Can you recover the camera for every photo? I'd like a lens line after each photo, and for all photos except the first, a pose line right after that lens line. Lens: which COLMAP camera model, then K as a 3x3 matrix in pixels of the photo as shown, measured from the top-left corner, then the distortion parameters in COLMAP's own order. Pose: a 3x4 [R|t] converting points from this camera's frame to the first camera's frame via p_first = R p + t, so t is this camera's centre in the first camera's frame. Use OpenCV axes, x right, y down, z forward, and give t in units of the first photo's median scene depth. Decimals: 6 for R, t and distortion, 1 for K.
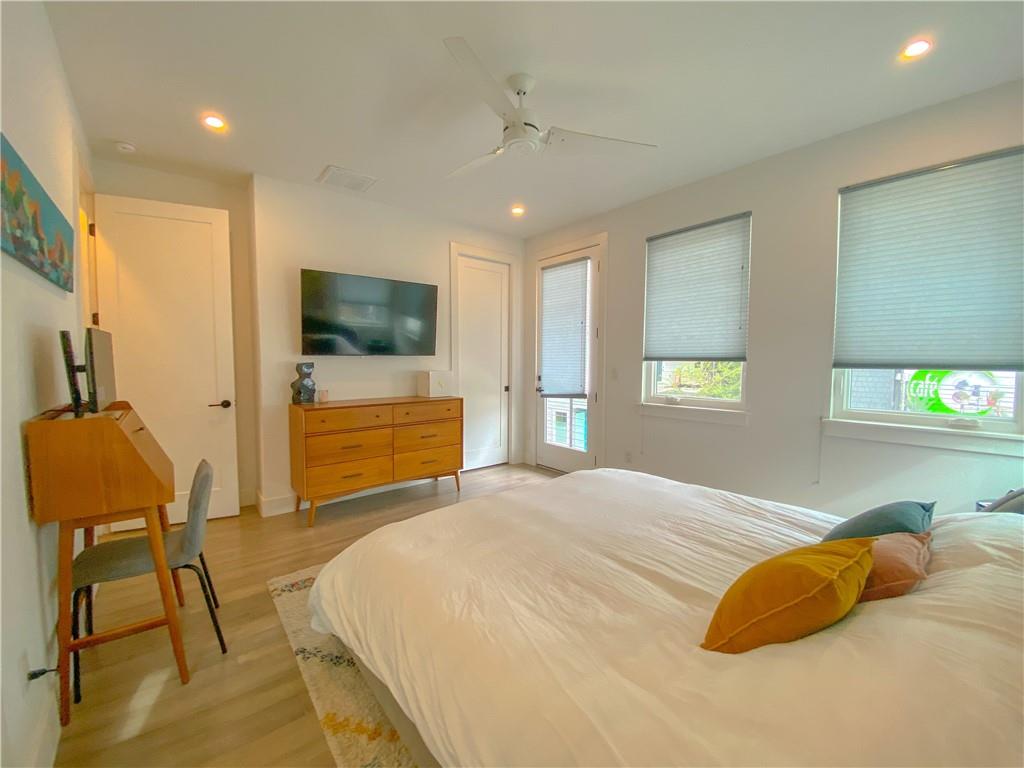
lens RADIAL K [[414.8, 0, 510.4], [0, 414.8, 384.1], [0, 0, 1]] dist [0.029759, -0.024963]
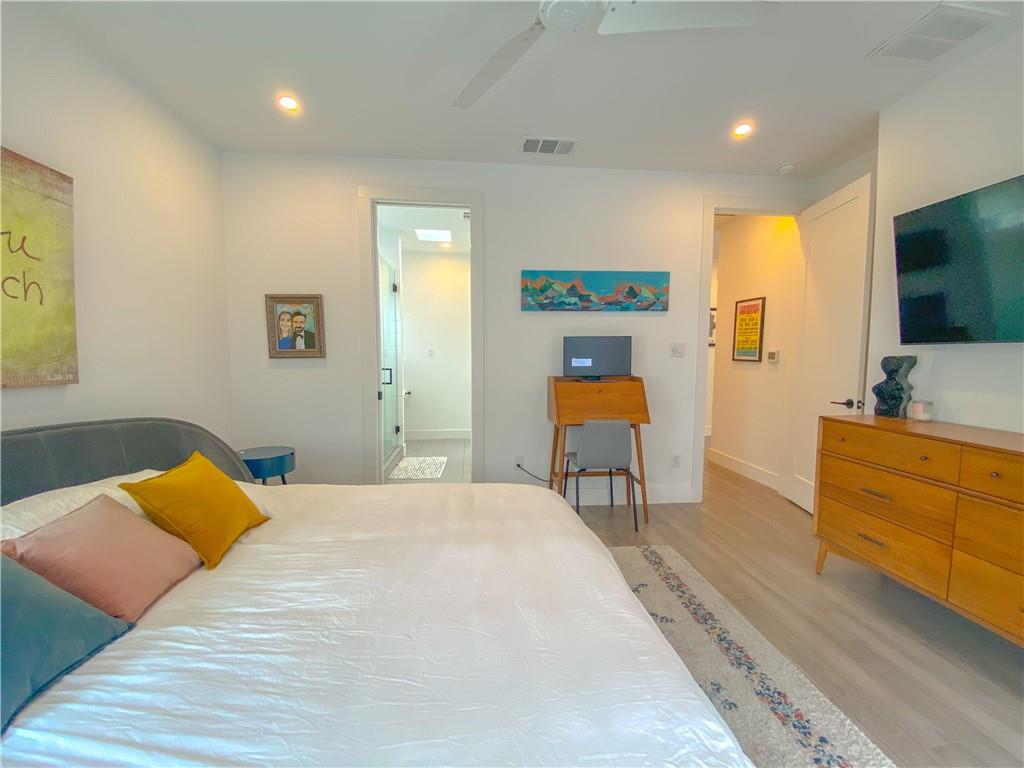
lens RADIAL K [[412.5, 0, 511.1], [0, 412.5, 385.4], [0, 0, 1]] dist [0.047104, -0.037340]
pose [[-0.562455, 0.054141, -0.825054, 0.416701], [-0.053403, 0.993392, 0.101593, -0.040496], [0.825102, 0.101202, -0.555846, 0.883737]]
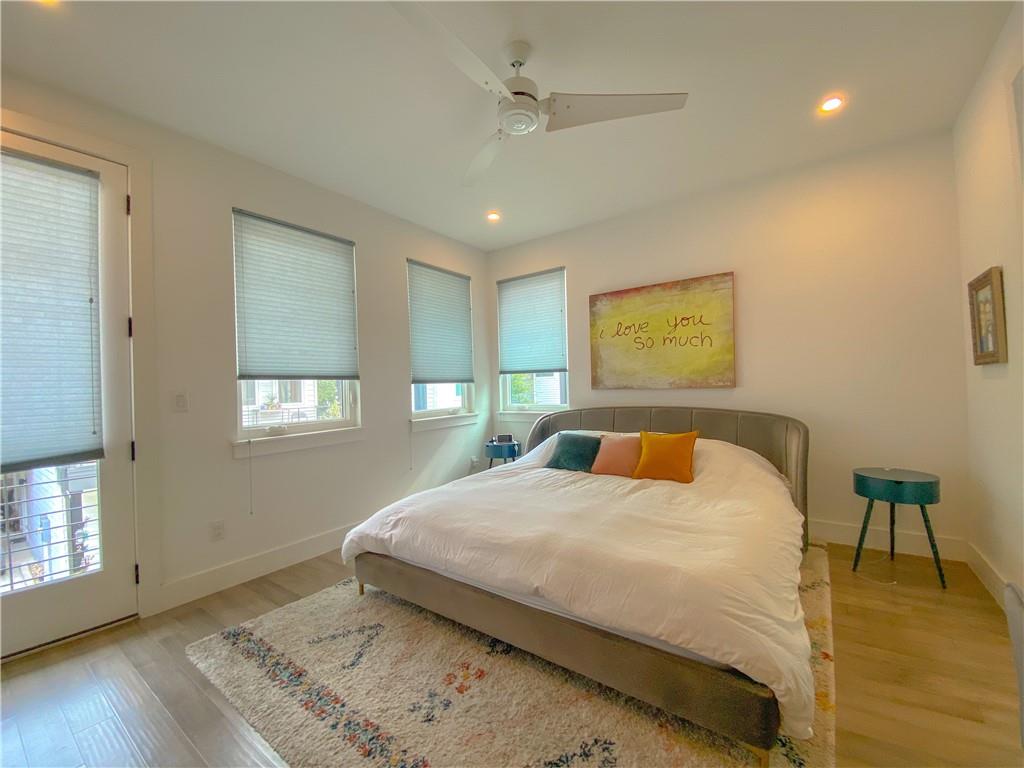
lens RADIAL K [[412.5, 0, 511.1], [0, 412.5, 385.4], [0, 0, 1]] dist [0.047104, -0.037340]
pose [[-0.248448, 0.008421, 0.968609, -0.541390], [0.086271, 0.996181, 0.013468, -0.018712], [-0.964796, 0.086909, -0.248226, 0.844826]]
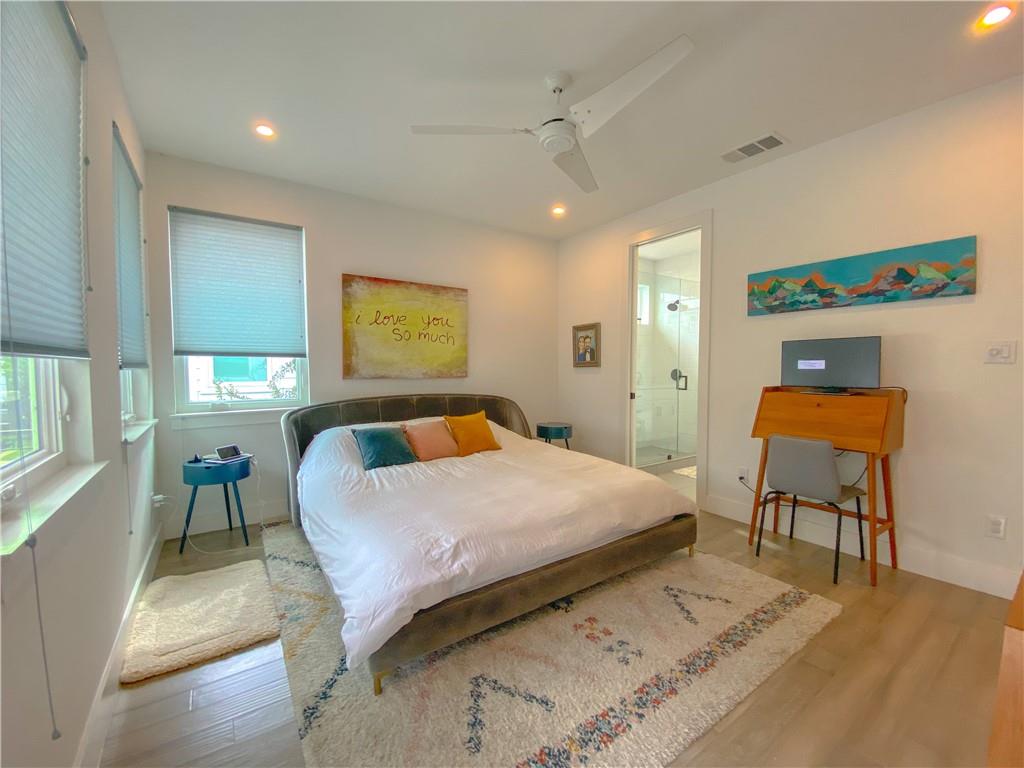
lens RADIAL K [[412.5, 0, 511.1], [0, 412.5, 385.4], [0, 0, 1]] dist [0.047104, -0.037340]
pose [[-0.995848, -0.003933, 0.090947, 0.029239], [0.005729, 0.994379, 0.105727, -0.066342], [-0.090852, 0.105809, -0.990227, 1.358434]]
